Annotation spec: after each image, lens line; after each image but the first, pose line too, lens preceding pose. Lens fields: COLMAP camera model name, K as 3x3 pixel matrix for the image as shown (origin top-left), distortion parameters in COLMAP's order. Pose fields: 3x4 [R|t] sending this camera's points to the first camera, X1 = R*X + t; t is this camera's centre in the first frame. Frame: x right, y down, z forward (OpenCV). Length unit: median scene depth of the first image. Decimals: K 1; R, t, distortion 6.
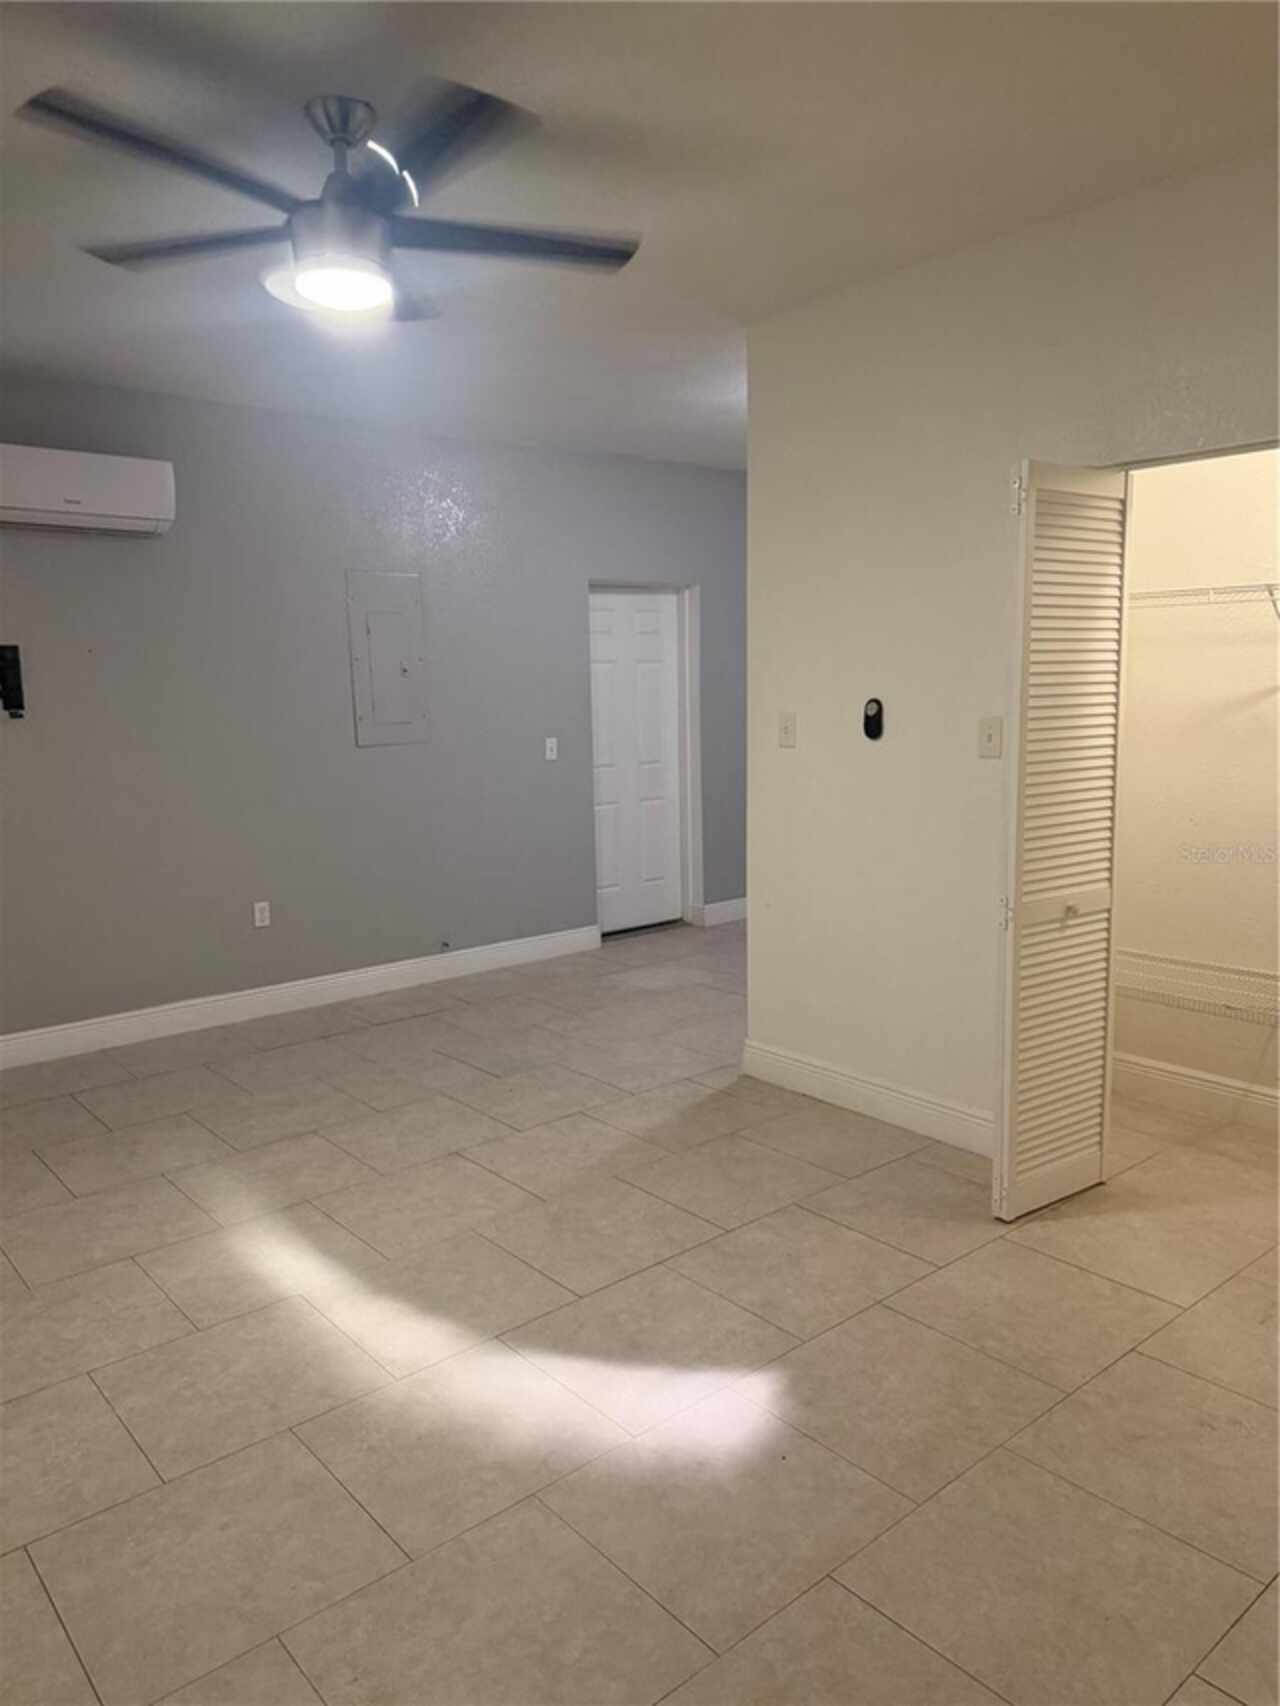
lens RADIAL K [[1199.5, 0, 640.0], [0, 1199.5, 853.0], [0, 0, 1]] dist [0.112829, -0.199931]
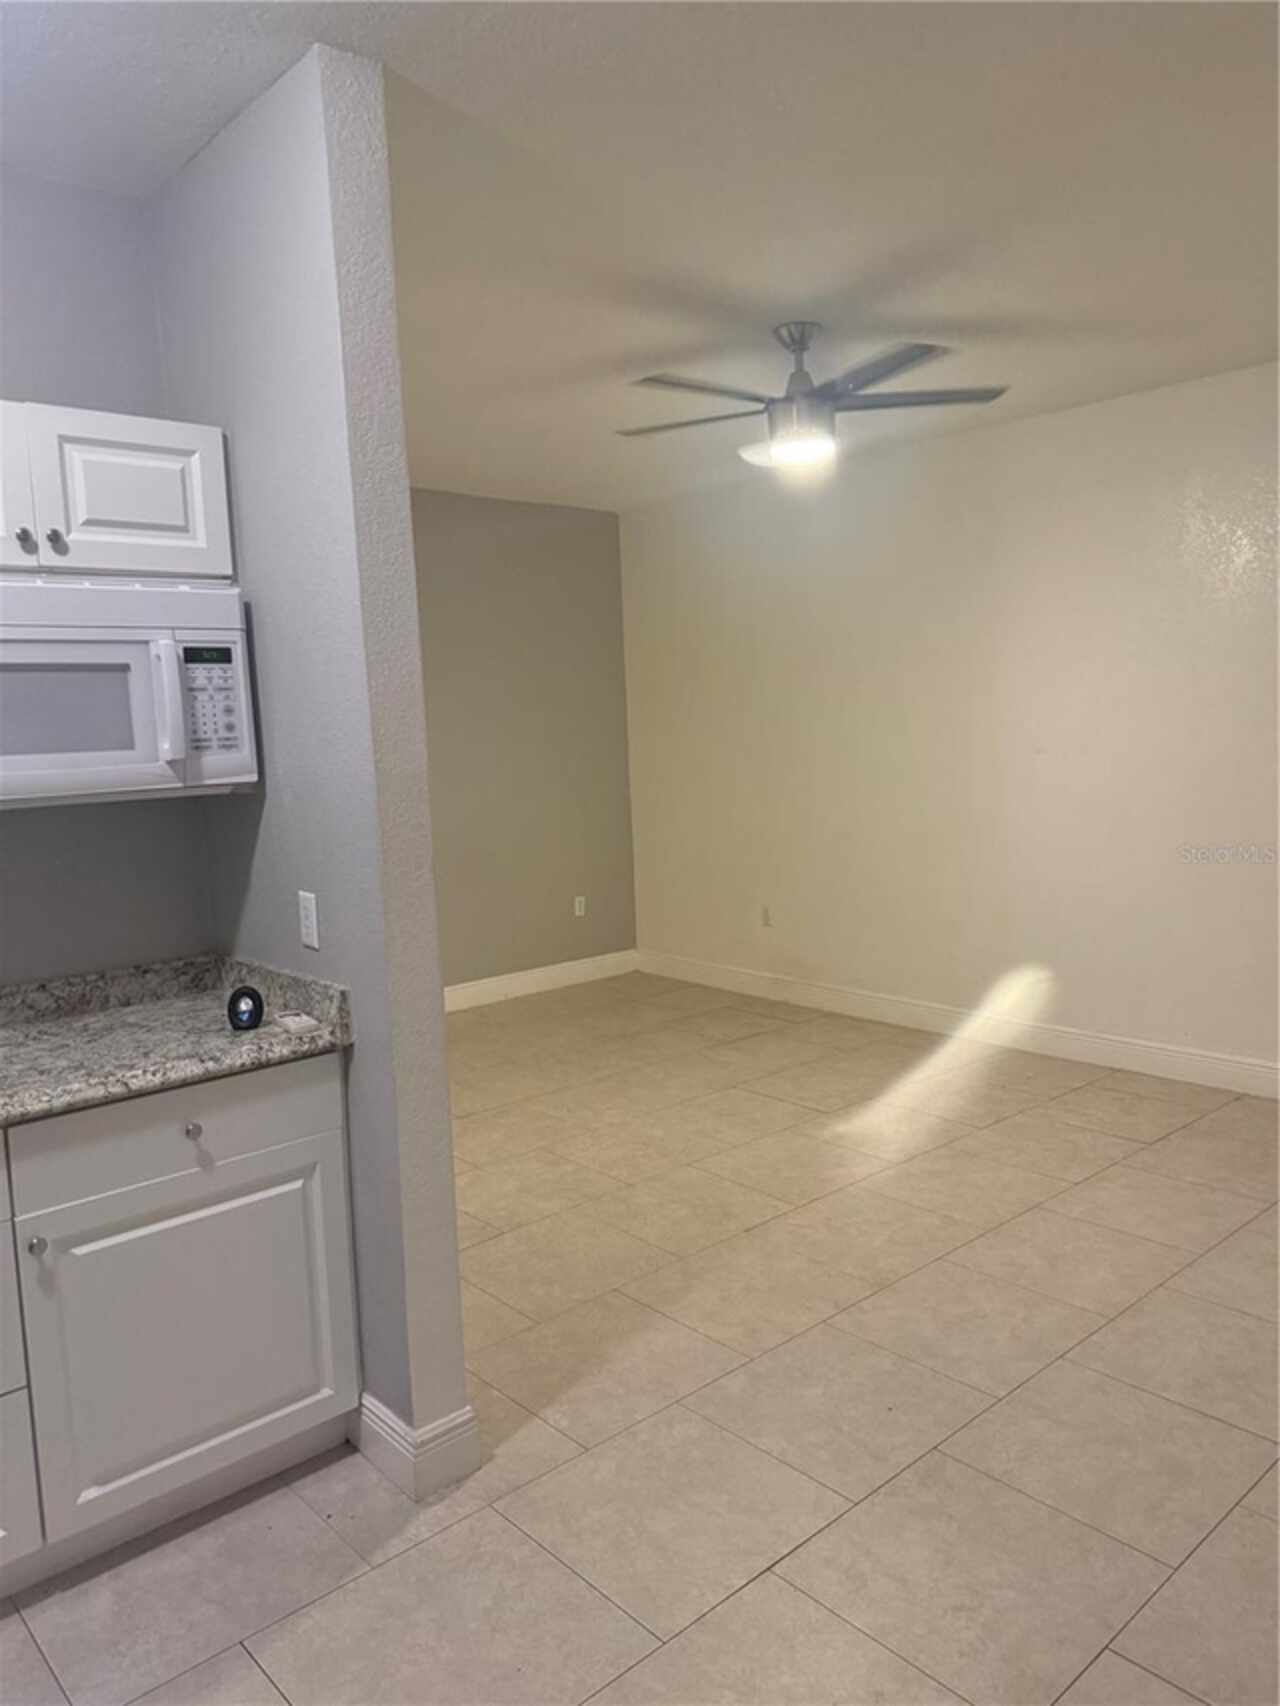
lens RADIAL K [[1199.5, 0, 640.0], [0, 1199.5, 853.0], [0, 0, 1]] dist [0.112829, -0.199931]
pose [[-0.997825, 0.062850, -0.019889, 0.008553], [0.055862, 0.966347, 0.251103, -0.261797], [0.035001, 0.249446, -0.967756, 1.785627]]
